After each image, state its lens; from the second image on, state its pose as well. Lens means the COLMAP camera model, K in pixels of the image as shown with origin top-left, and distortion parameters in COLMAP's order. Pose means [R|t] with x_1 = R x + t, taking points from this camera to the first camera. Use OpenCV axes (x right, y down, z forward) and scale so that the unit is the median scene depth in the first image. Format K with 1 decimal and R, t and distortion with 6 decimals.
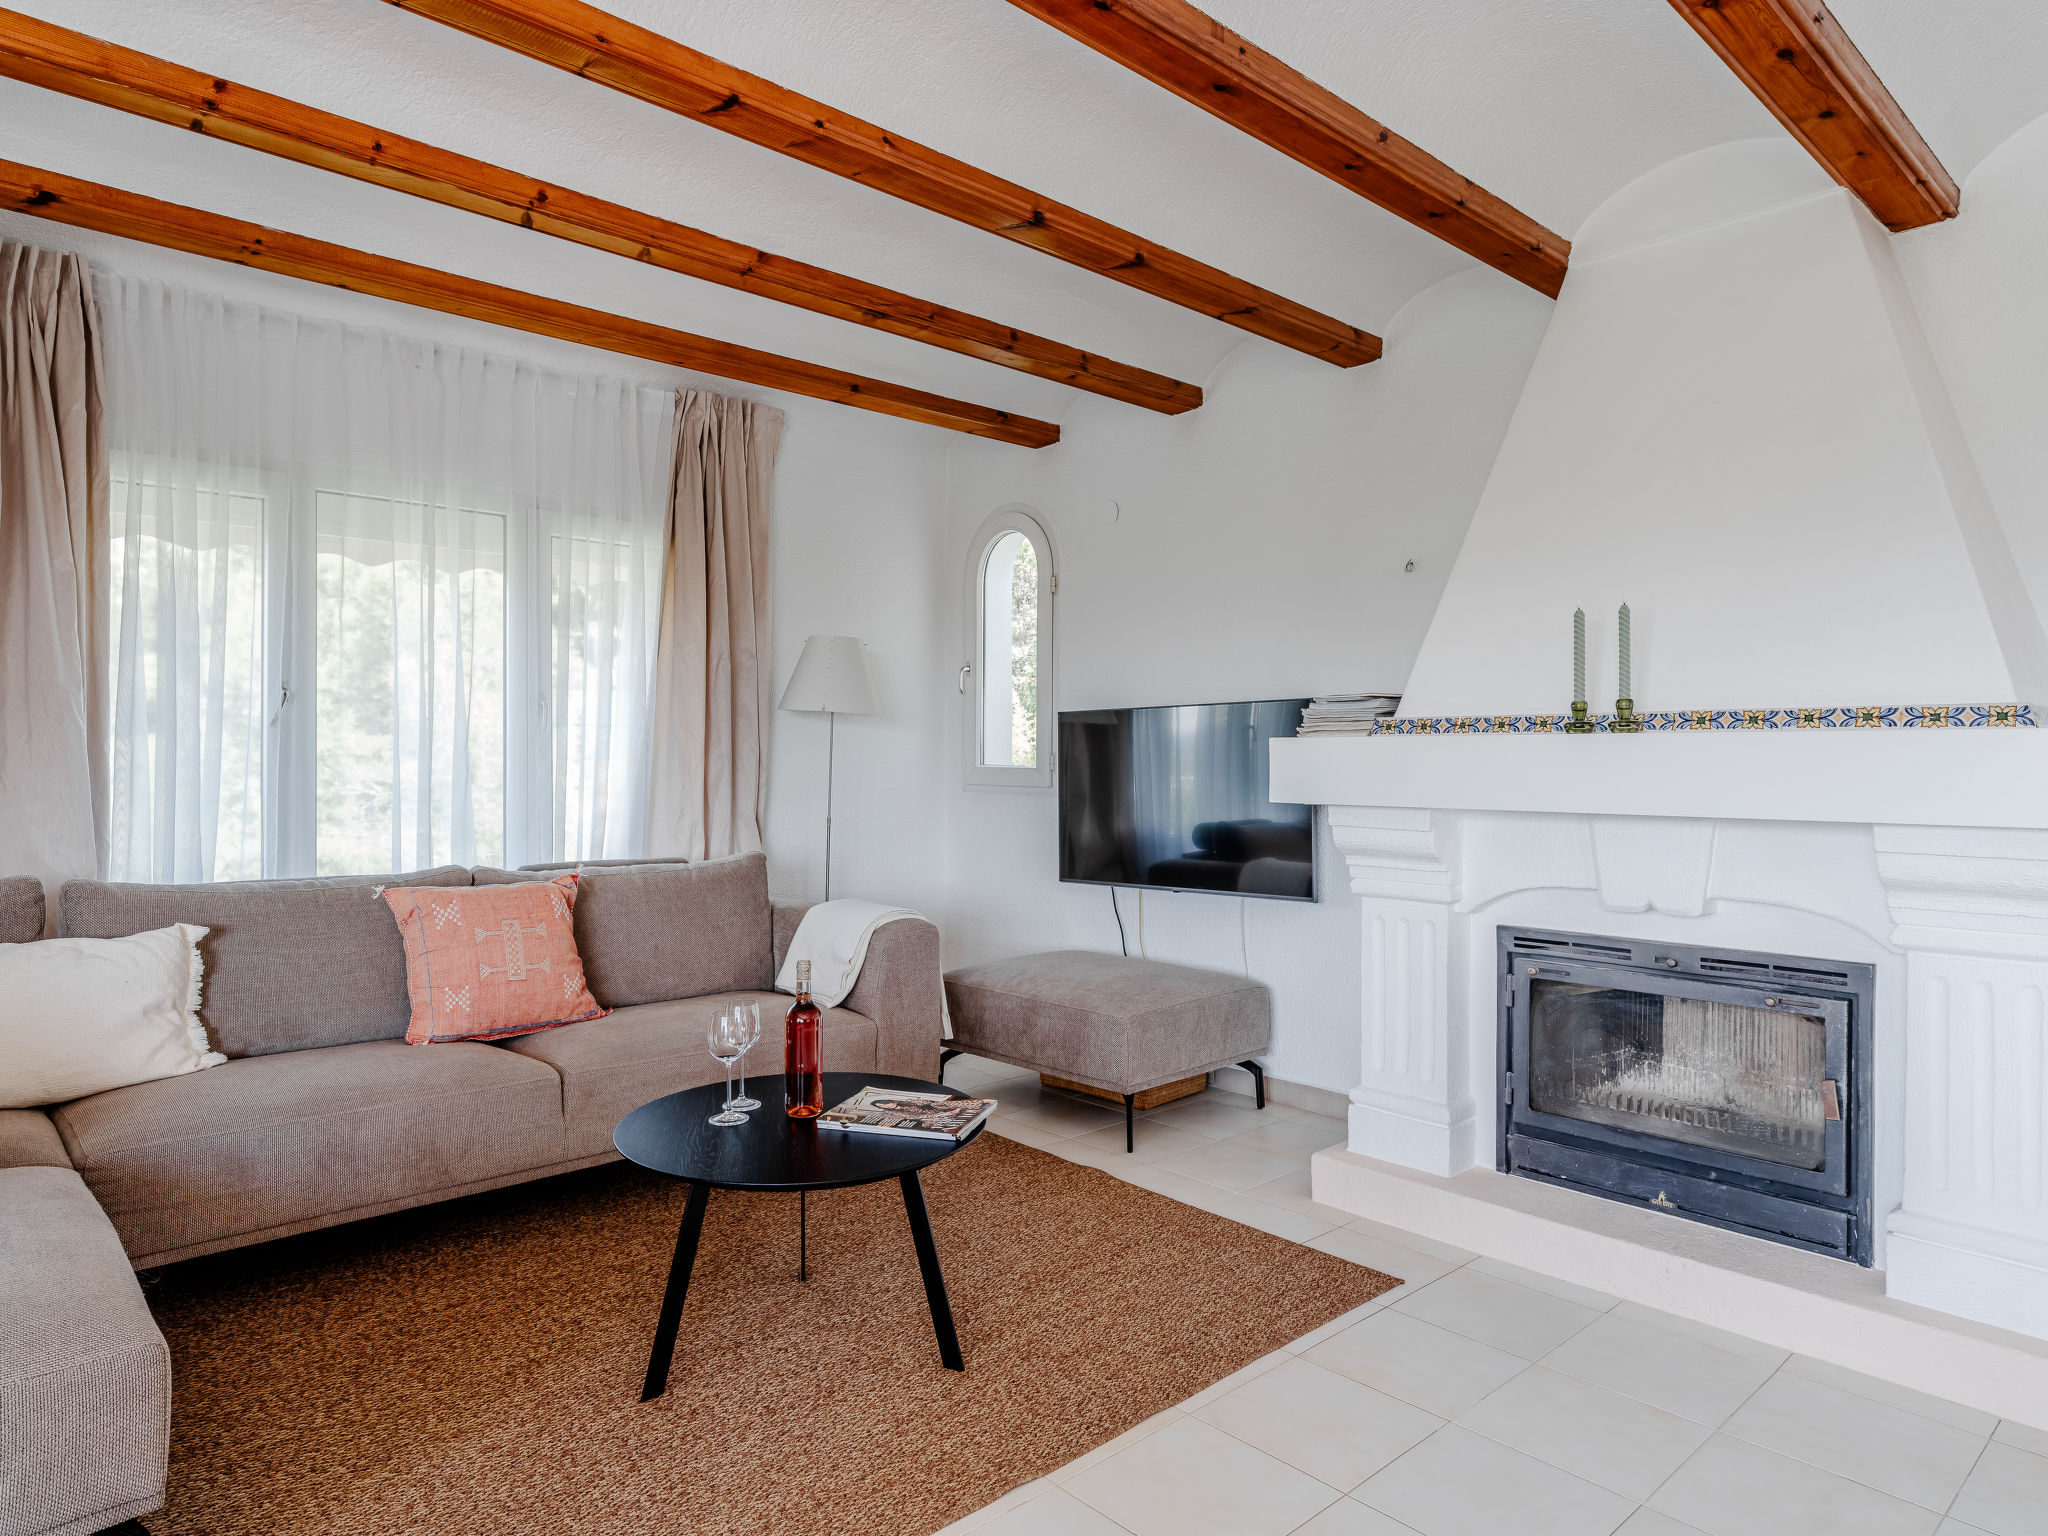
lens RADIAL K [[1263.0, 0, 1010.8], [0, 1263.0, 768.8], [0, 0, 1]] dist [-0.005749, 0.007892]
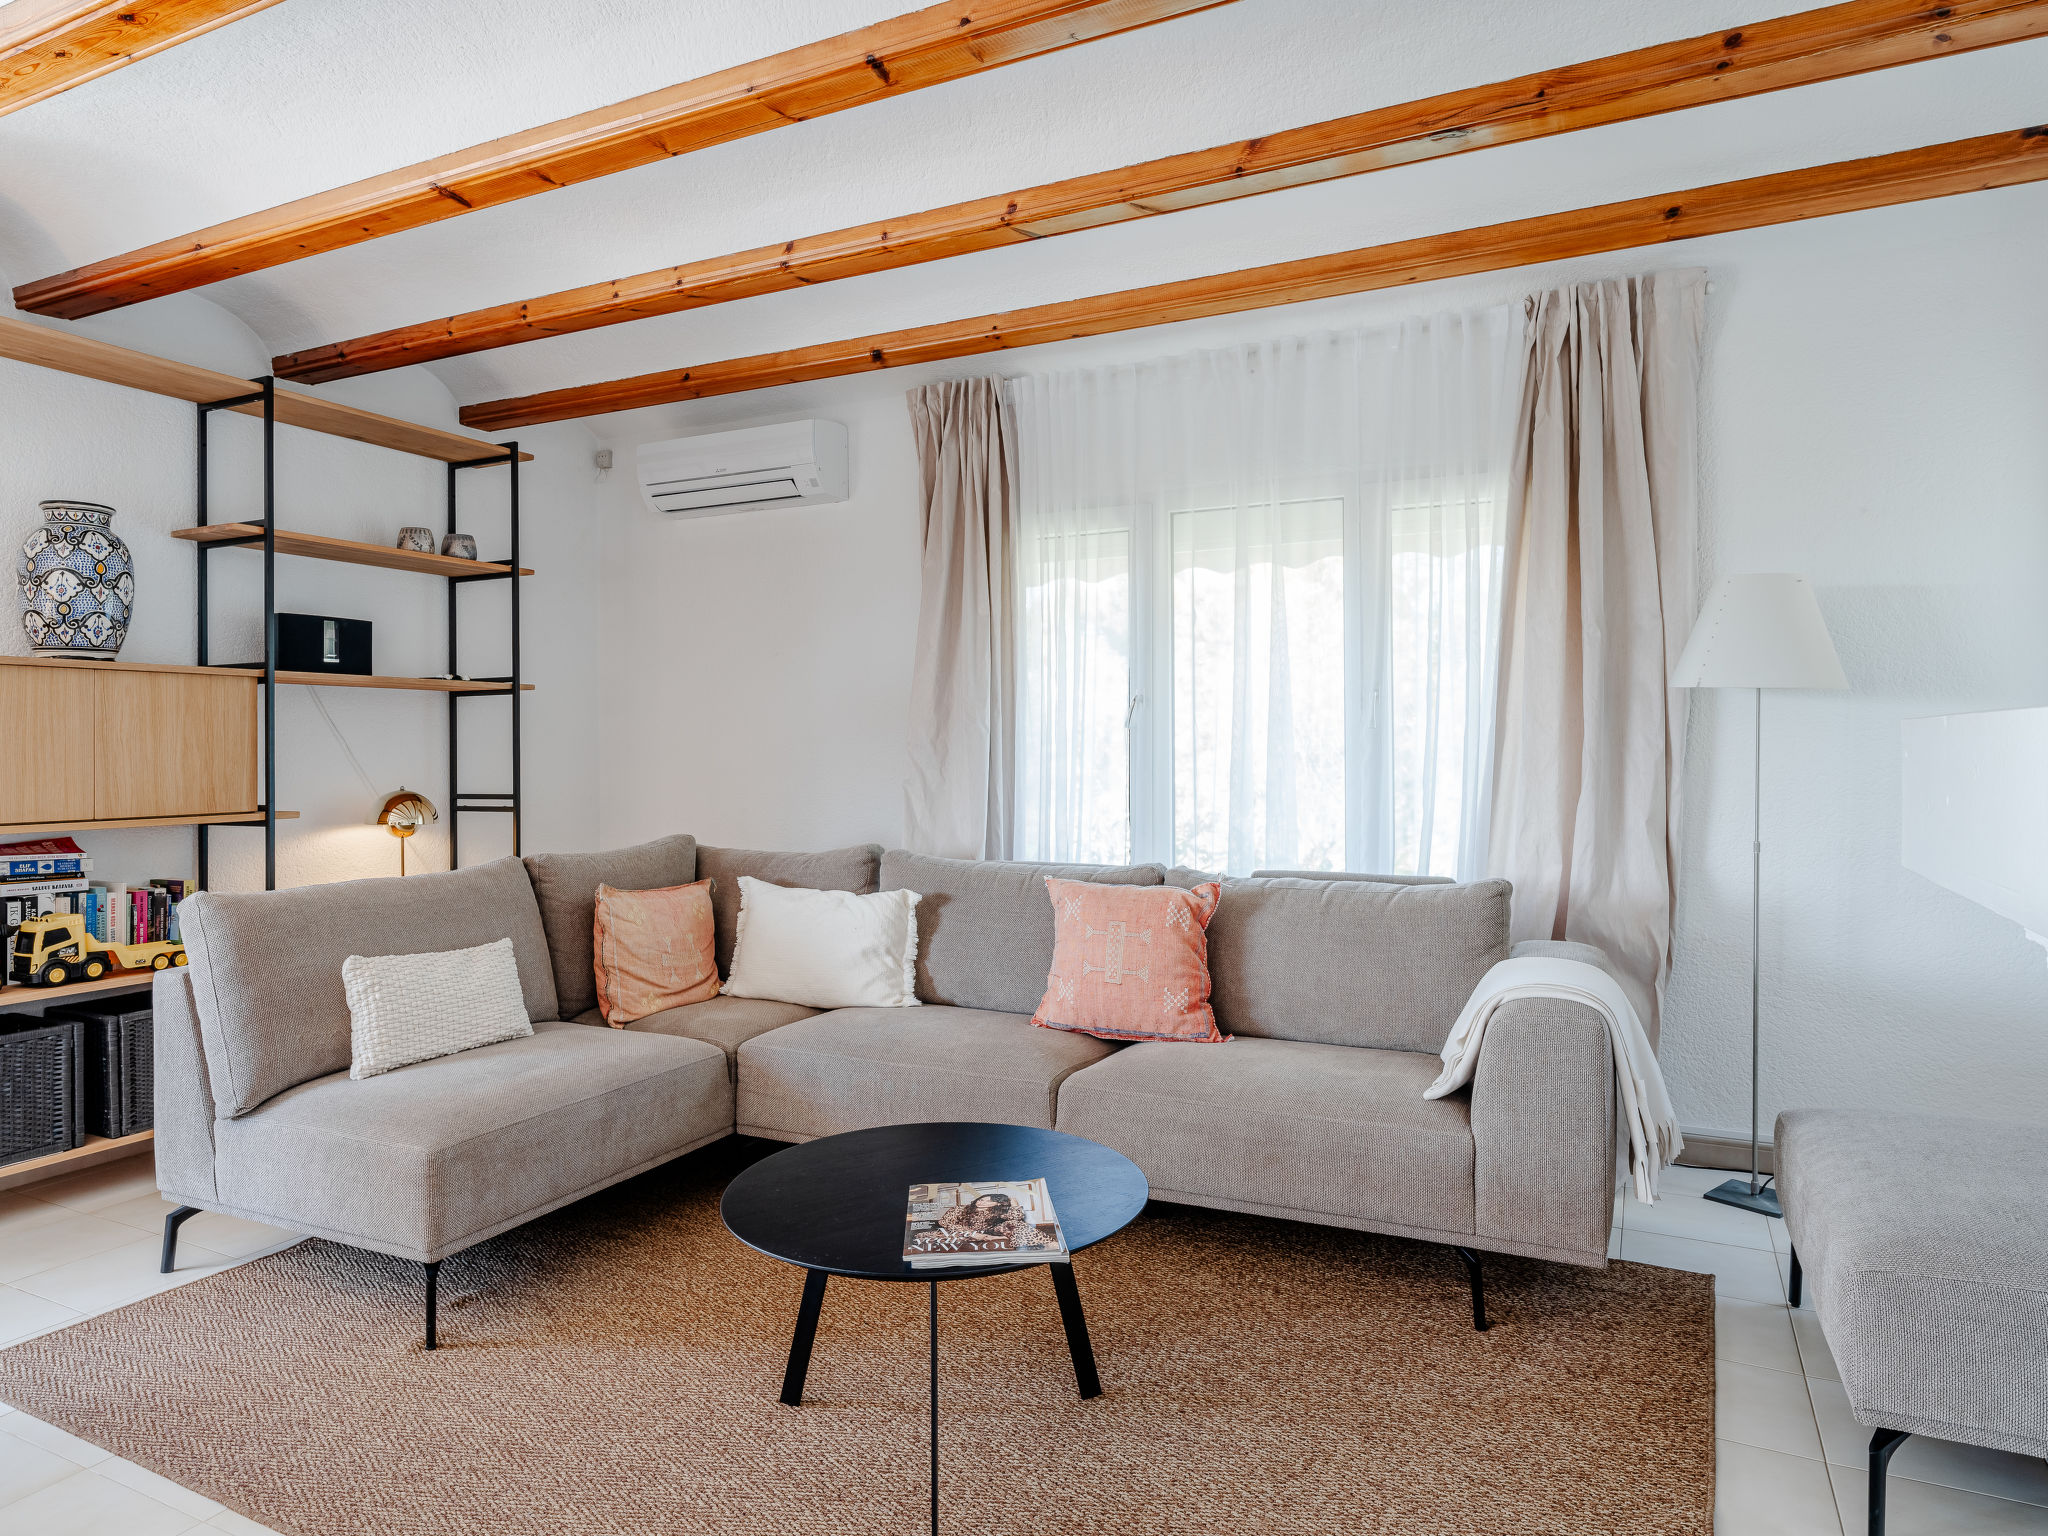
lens RADIAL K [[1263.0, 0, 1012.6], [0, 1263.0, 739.0], [0, 0, 1]] dist [-0.005749, 0.007892]
pose [[0.360861, -0.011533, -0.932548, 0.512255], [-0.000278, 0.999922, -0.012474, -0.012055], [0.932620, 0.004760, 0.360829, 0.571188]]
